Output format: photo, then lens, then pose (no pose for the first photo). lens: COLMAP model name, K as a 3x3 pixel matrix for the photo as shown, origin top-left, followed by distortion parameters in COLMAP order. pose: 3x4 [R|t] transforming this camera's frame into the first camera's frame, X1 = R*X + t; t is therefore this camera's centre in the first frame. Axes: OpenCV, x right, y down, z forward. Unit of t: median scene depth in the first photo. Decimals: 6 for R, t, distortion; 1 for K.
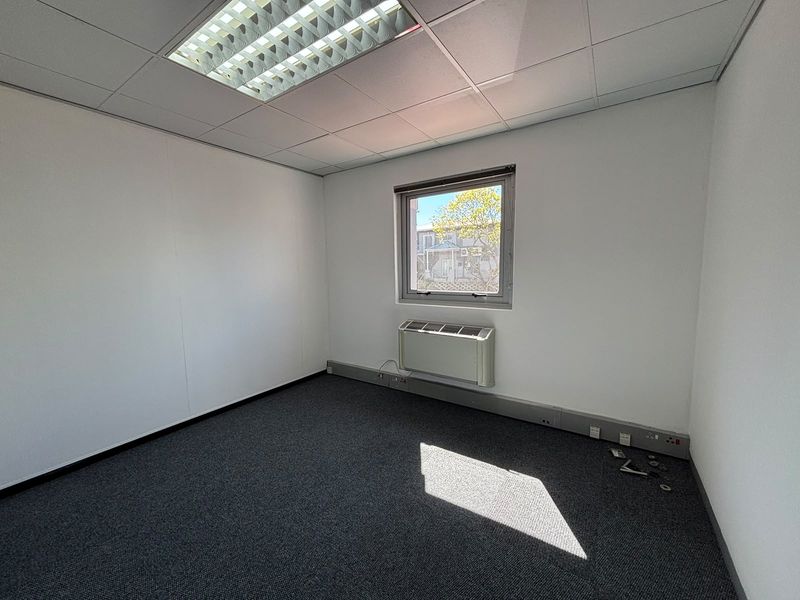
lens RADIAL K [[320.1, 0, 400.0], [0, 320.1, 300.0], [0, 0, 1]] dist [0.004315, 0.000539]
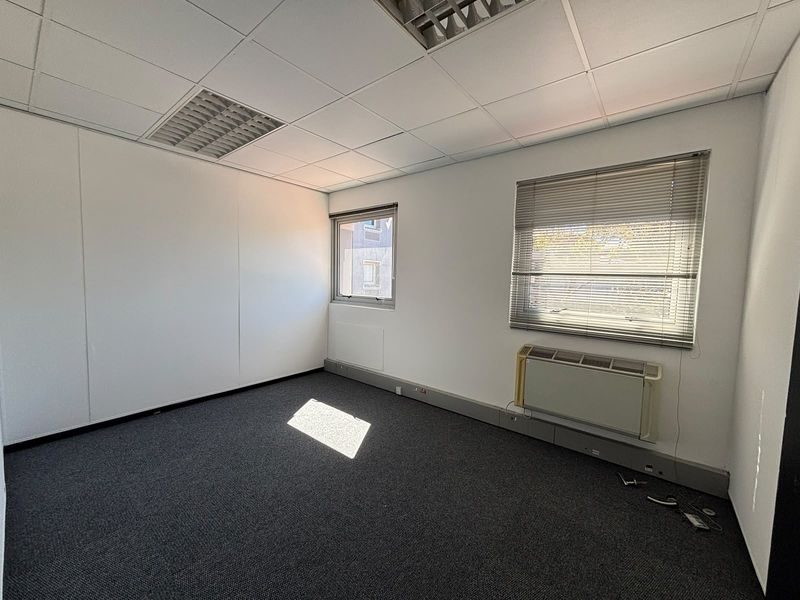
lens RADIAL K [[323.4, 0, 400.0], [0, 323.4, 300.0], [0, 0, 1]] dist [0.015664, 0.000111]
pose [[0.994874, 0.046531, -0.089785, 0.443974], [-0.049042, 0.998459, -0.025972, 0.019683], [0.088438, 0.030242, 0.995622, -0.308418]]
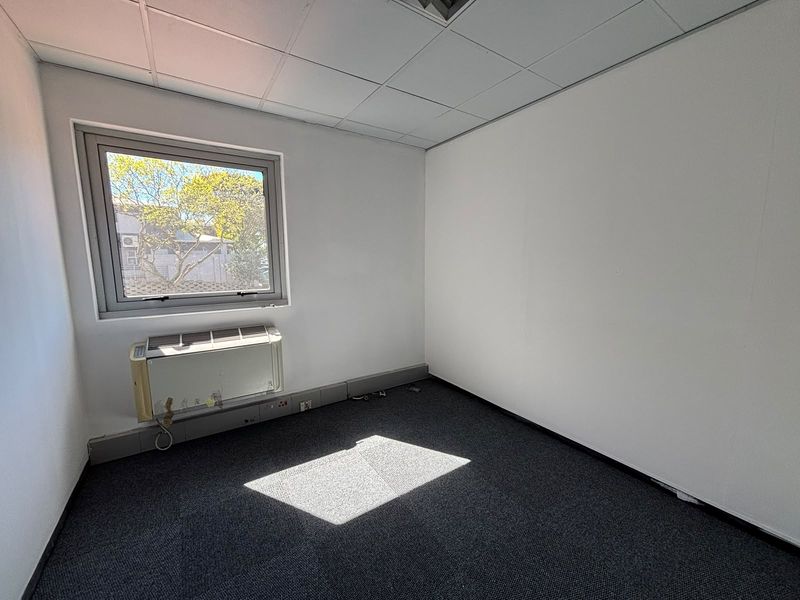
lens RADIAL K [[323.4, 0, 400.0], [0, 323.4, 300.0], [0, 0, 1]] dist [0.015664, 0.000111]
pose [[0.399752, -0.101711, 0.910963, -0.385466], [0.097500, 0.992905, 0.068075, -0.016264], [-0.911423, 0.061606, 0.406832, 0.263097]]
